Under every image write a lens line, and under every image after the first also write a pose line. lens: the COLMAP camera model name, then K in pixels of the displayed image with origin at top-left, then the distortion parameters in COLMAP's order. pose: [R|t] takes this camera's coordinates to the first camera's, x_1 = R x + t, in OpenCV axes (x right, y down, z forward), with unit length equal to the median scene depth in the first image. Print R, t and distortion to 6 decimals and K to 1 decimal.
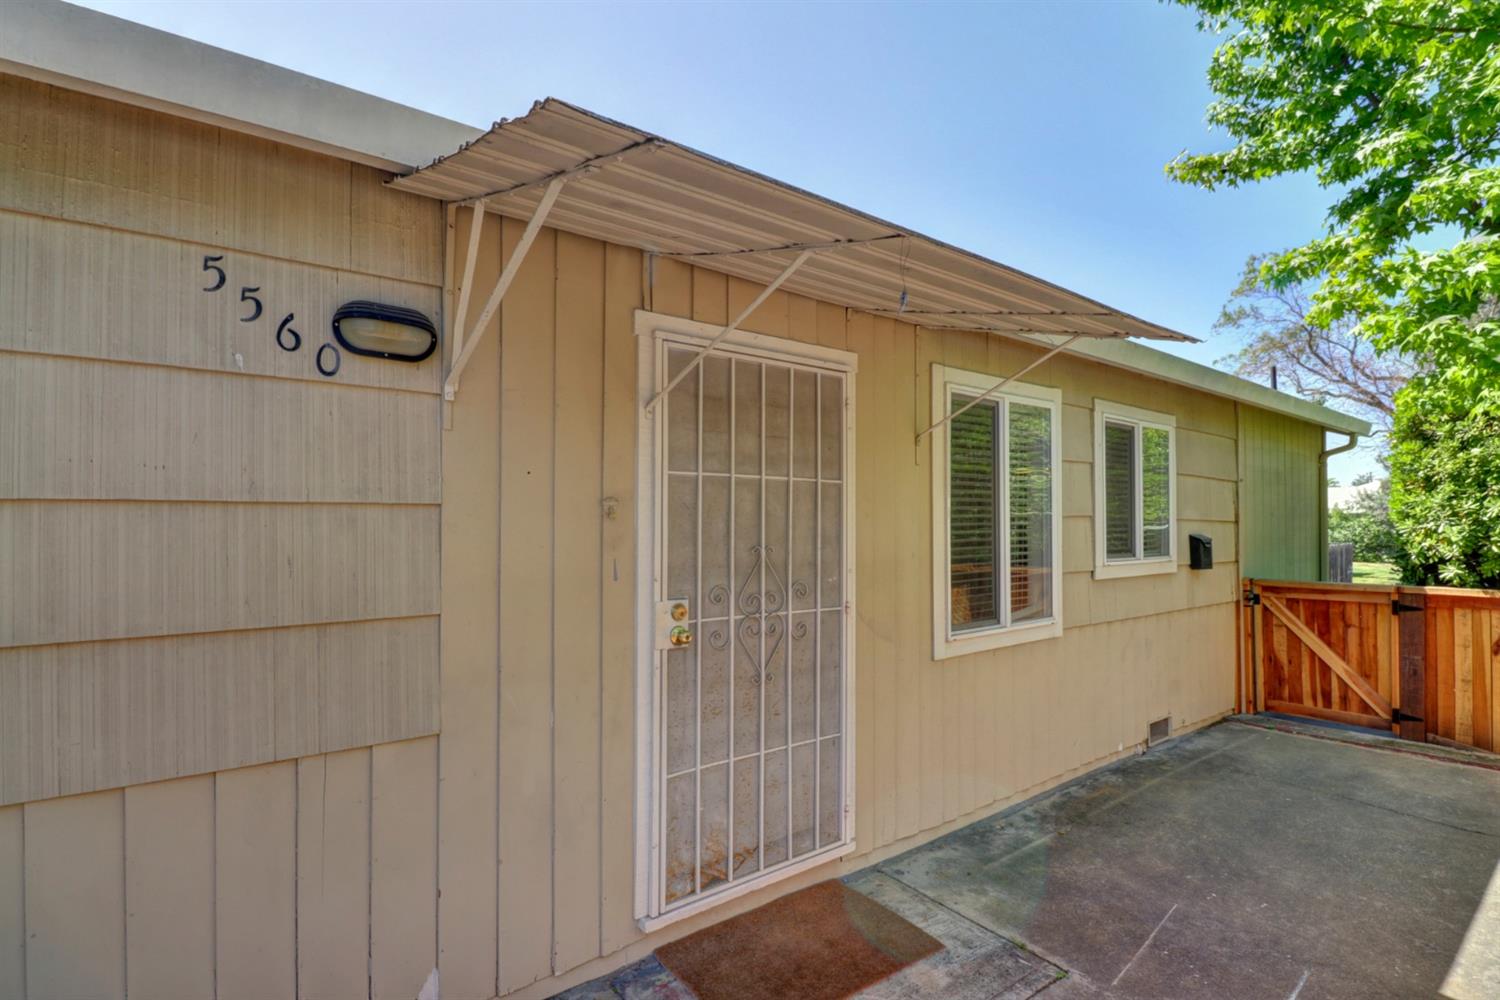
lens RADIAL K [[716.1, 0, 746.9], [0, 716.1, 520.2], [0, 0, 1]] dist [0.001324, -0.012742]
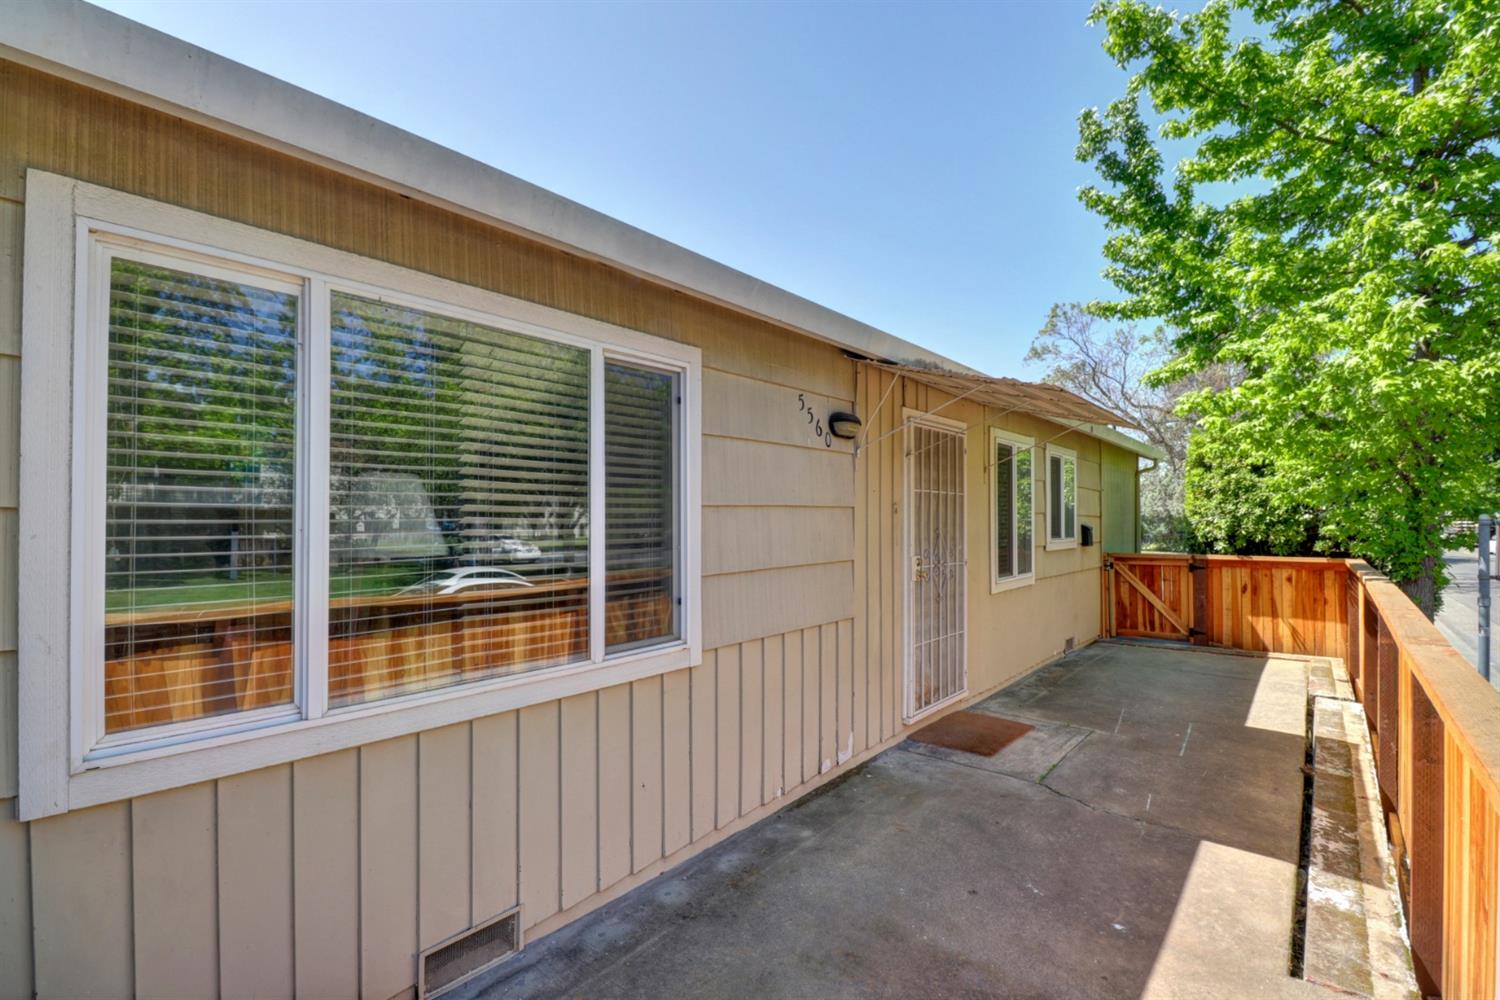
lens RADIAL K [[691.4, 0, 753.7], [0, 691.4, 520.0], [0, 0, 1]] dist [0.011874, -0.015789]
pose [[0.972983, -0.000411, 0.230875, -0.494384], [-0.000967, 0.999982, 0.005856, 0.001674], [-0.230873, -0.005921, 0.972966, -0.372330]]
